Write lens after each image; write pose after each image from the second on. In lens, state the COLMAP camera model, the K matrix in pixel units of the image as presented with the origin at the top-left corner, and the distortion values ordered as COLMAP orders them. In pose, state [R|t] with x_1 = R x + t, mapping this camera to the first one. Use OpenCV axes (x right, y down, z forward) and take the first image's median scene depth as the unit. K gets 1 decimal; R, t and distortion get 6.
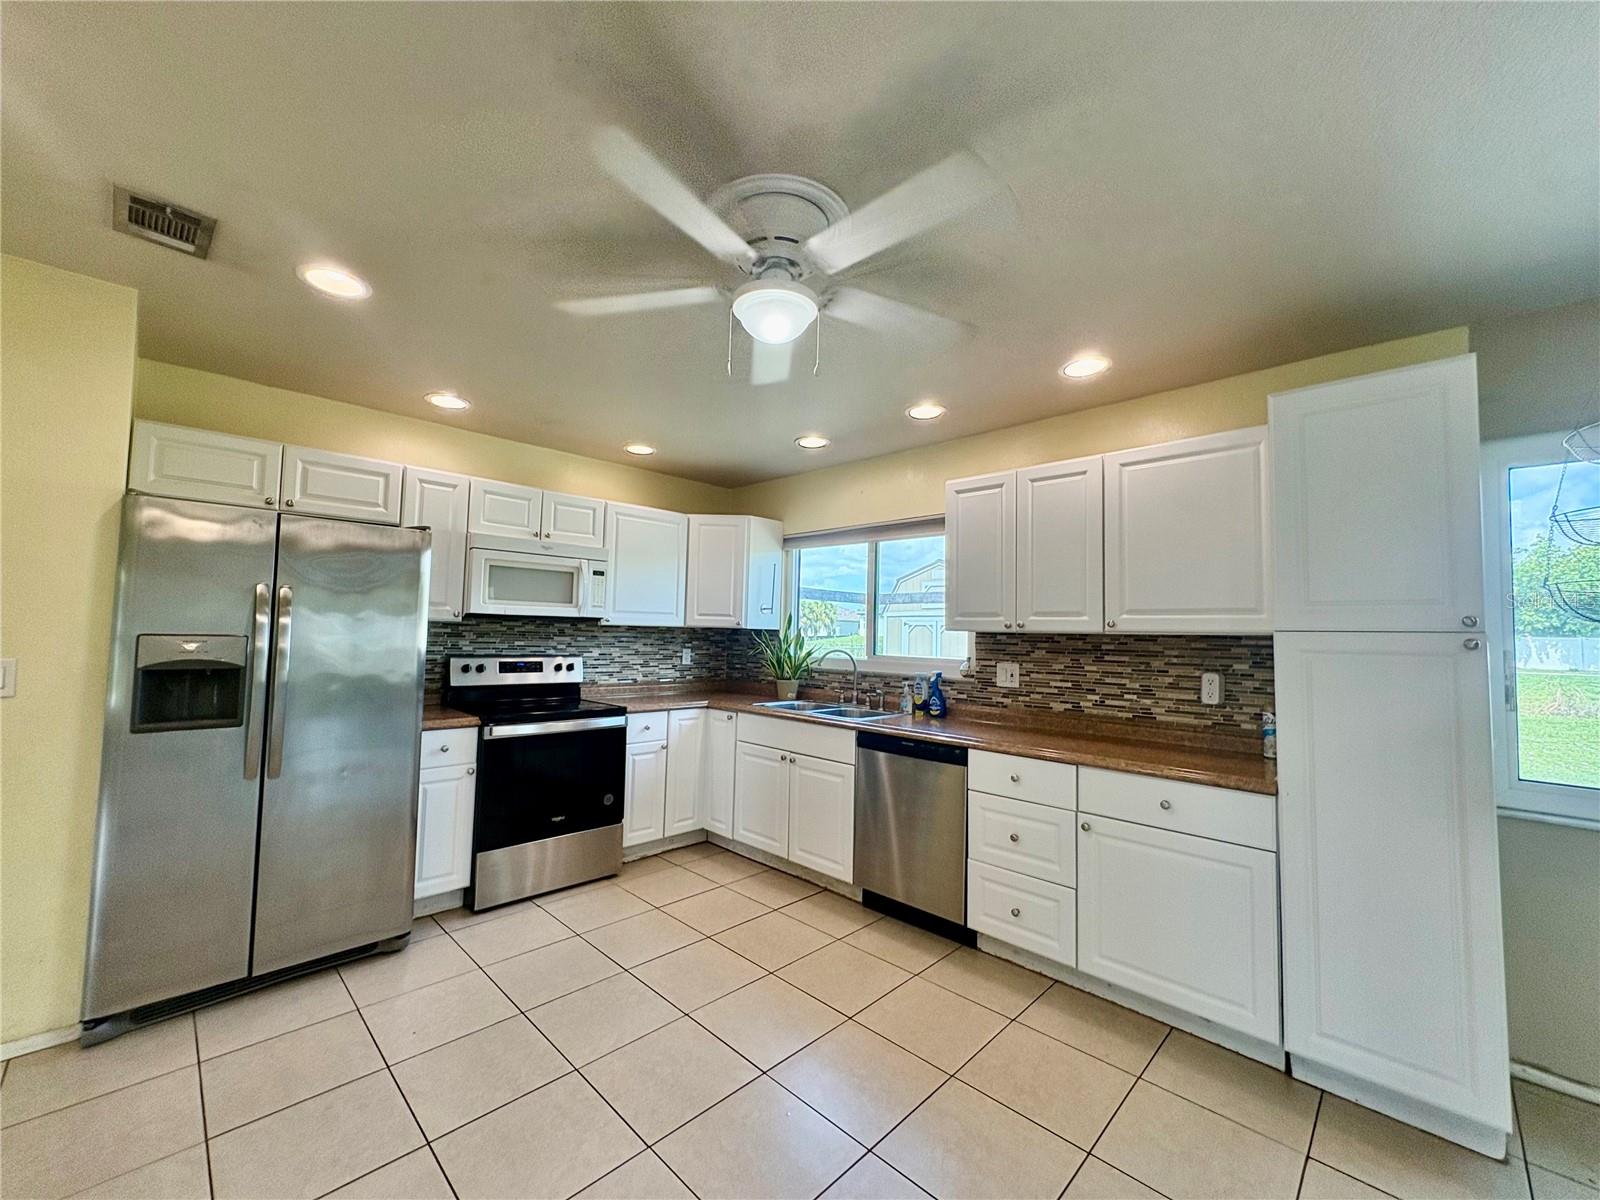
lens RADIAL K [[639.2, 0, 800.0], [0, 639.2, 600.0], [0, 0, 1]] dist [0.000037, 0.000186]
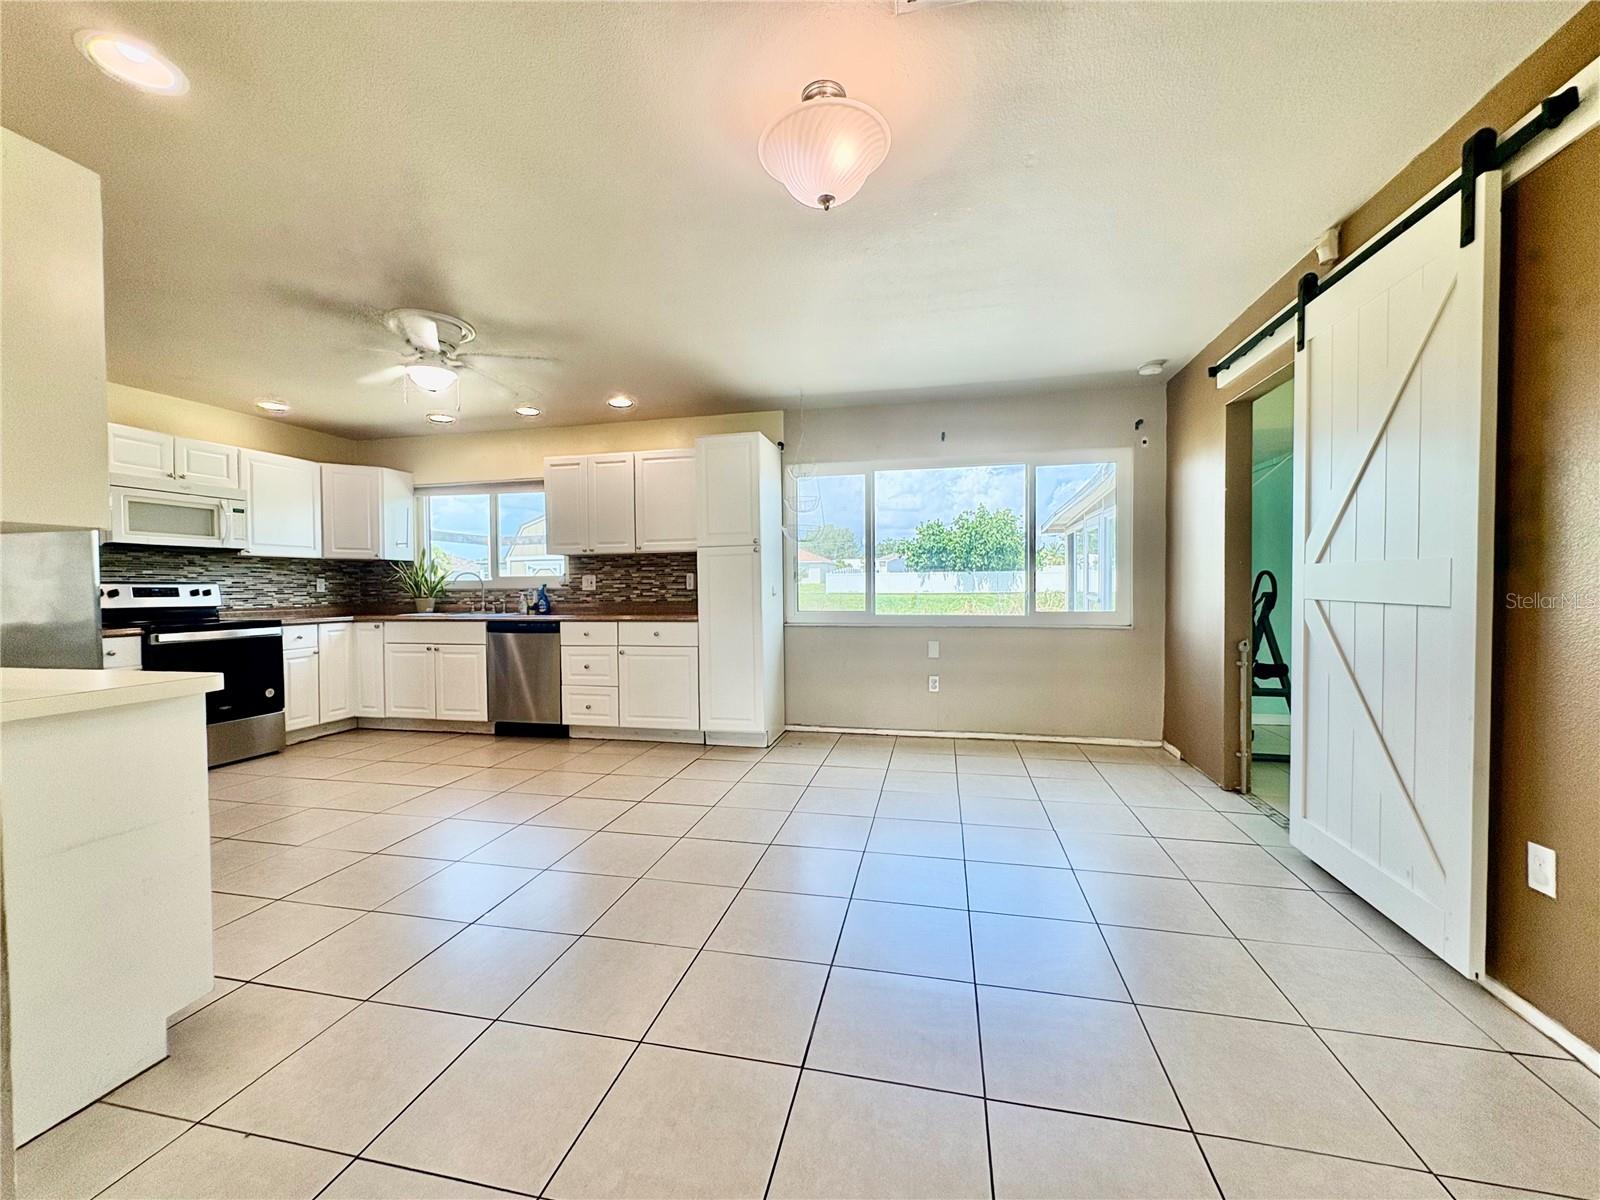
lens RADIAL K [[639.2, 0, 800.0], [0, 639.2, 600.0], [0, 0, 1]] dist [0.000037, 0.000186]
pose [[0.848517, -0.043366, 0.527389, -0.068592], [0.001661, 0.996850, 0.079297, 0.032024], [-0.529166, -0.066409, 0.845915, -0.597489]]
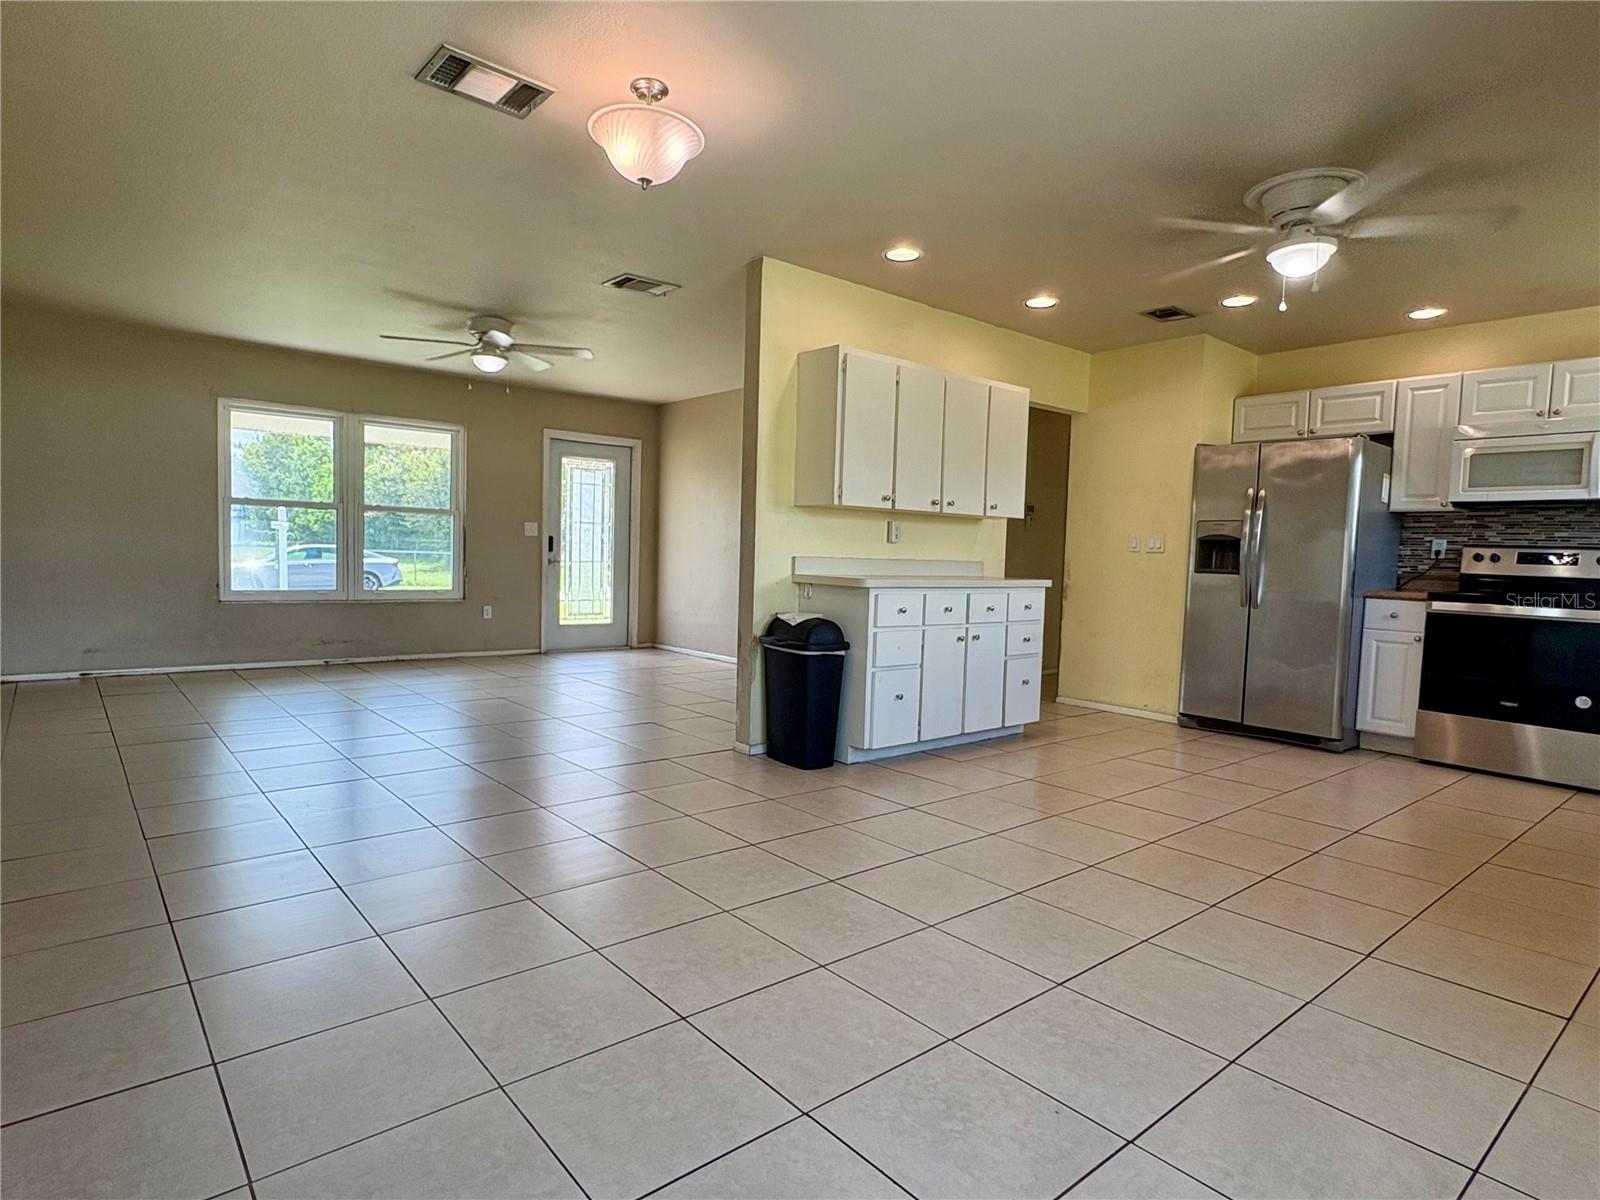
lens RADIAL K [[886.2, 0, 797.2], [0, 886.2, 598.6], [0, 0, 1]] dist [0.032924, -0.000020]
pose [[-0.083176, 0.031861, -0.996025, 1.023375], [0.018804, 0.999361, 0.030398, 0.108096], [0.996357, -0.016201, -0.083722, 0.022900]]
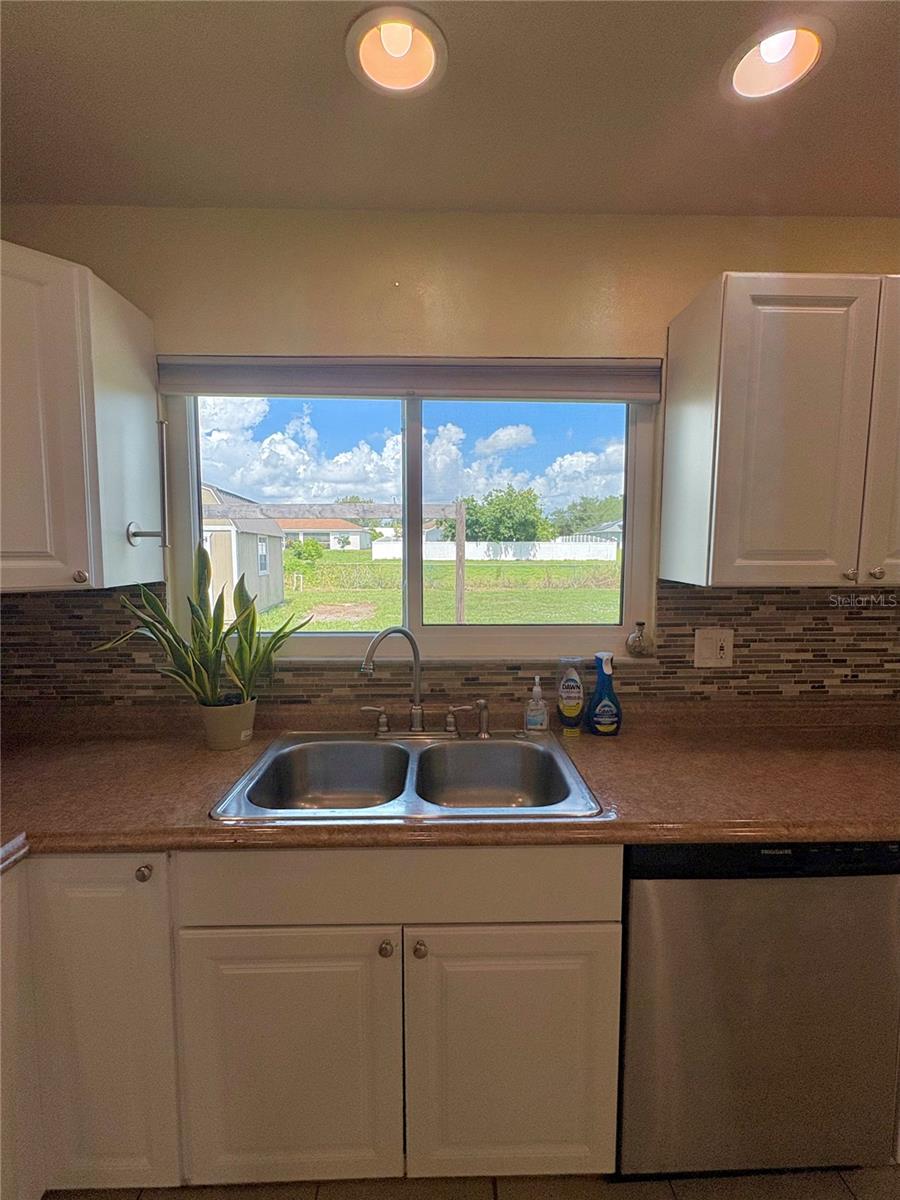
lens RADIAL K [[535.4, 0, 447.6], [0, 535.4, 598.3], [0, 0, 1]] dist [-0.001348, -0.000028]
pose [[0.695008, -0.089483, 0.713412, -0.202513], [-0.021992, 0.989115, 0.145489, 0.000582], [-0.718666, -0.116805, 0.685475, 0.782004]]
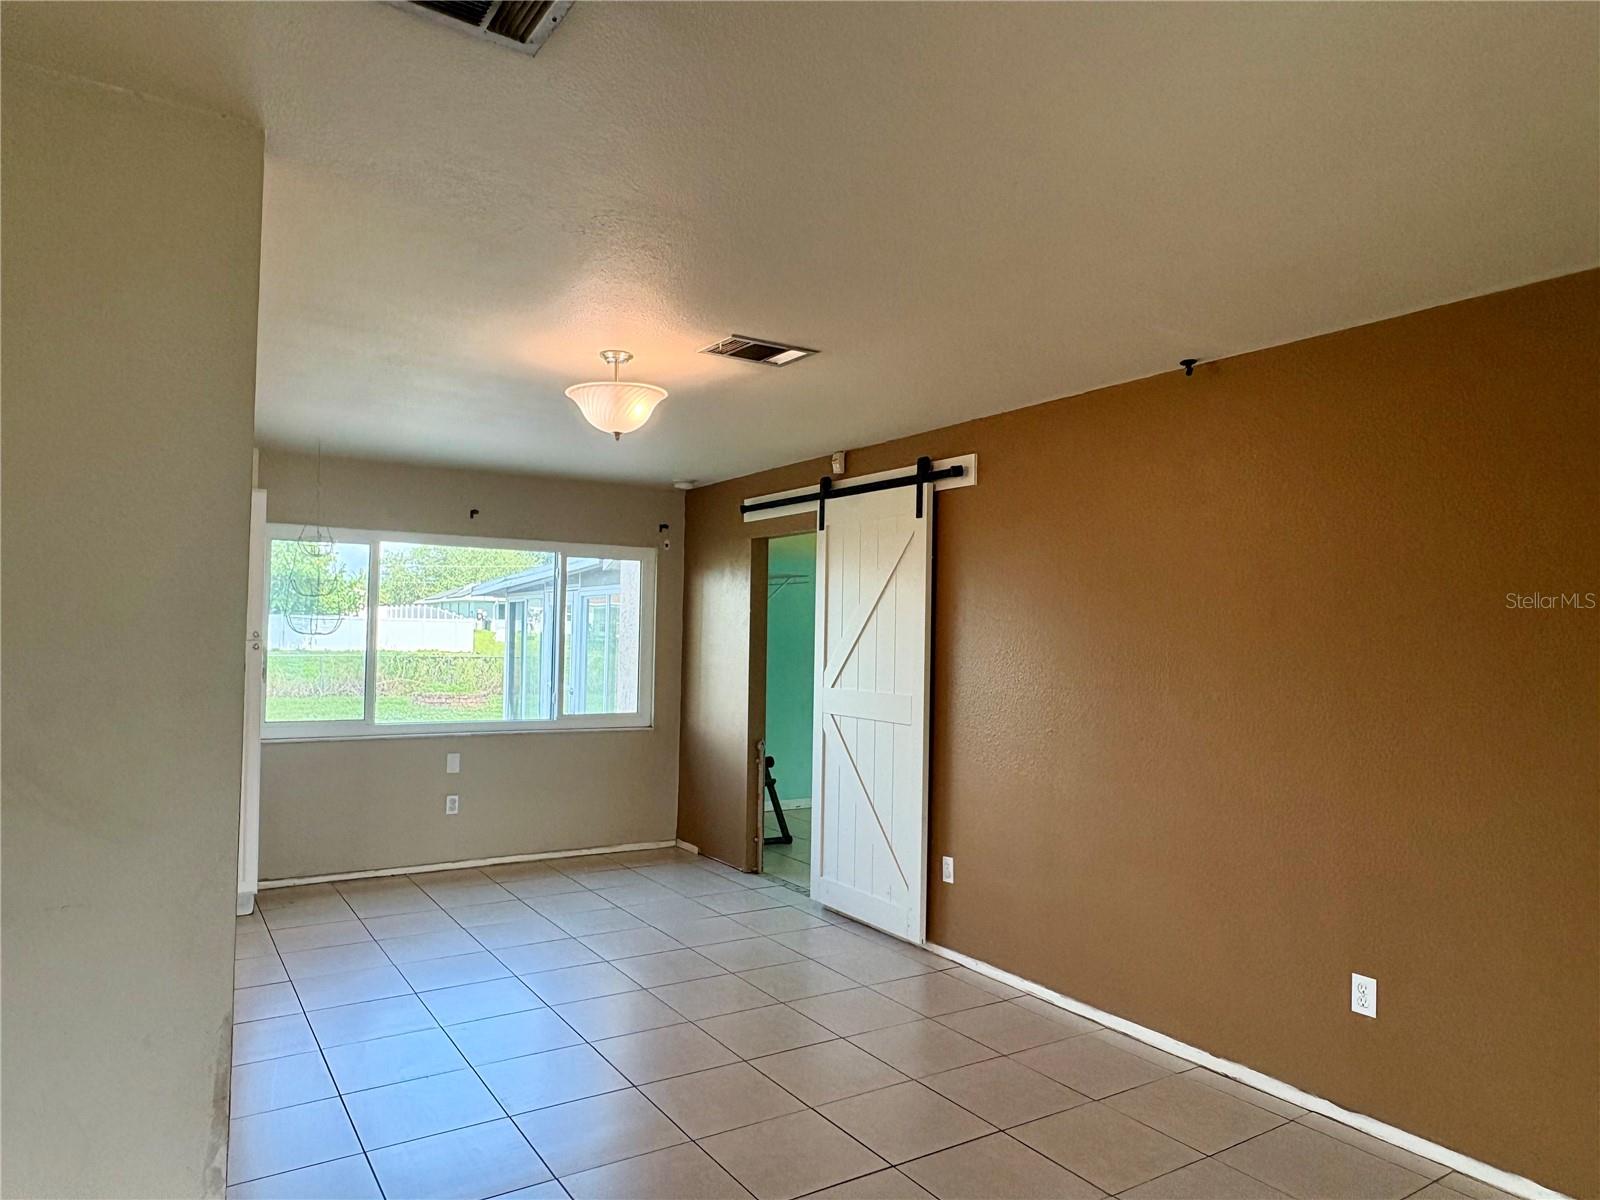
lens RADIAL K [[1028.5, 0, 794.2], [0, 1028.5, 606.3], [0, 0, 1]] dist [-0.002255, -0.000252]
pose [[0.223048, 0.009090, 0.974765, -0.756317], [-0.063618, 0.997961, 0.005251, -0.080810], [-0.972729, -0.063183, 0.223171, -0.587505]]
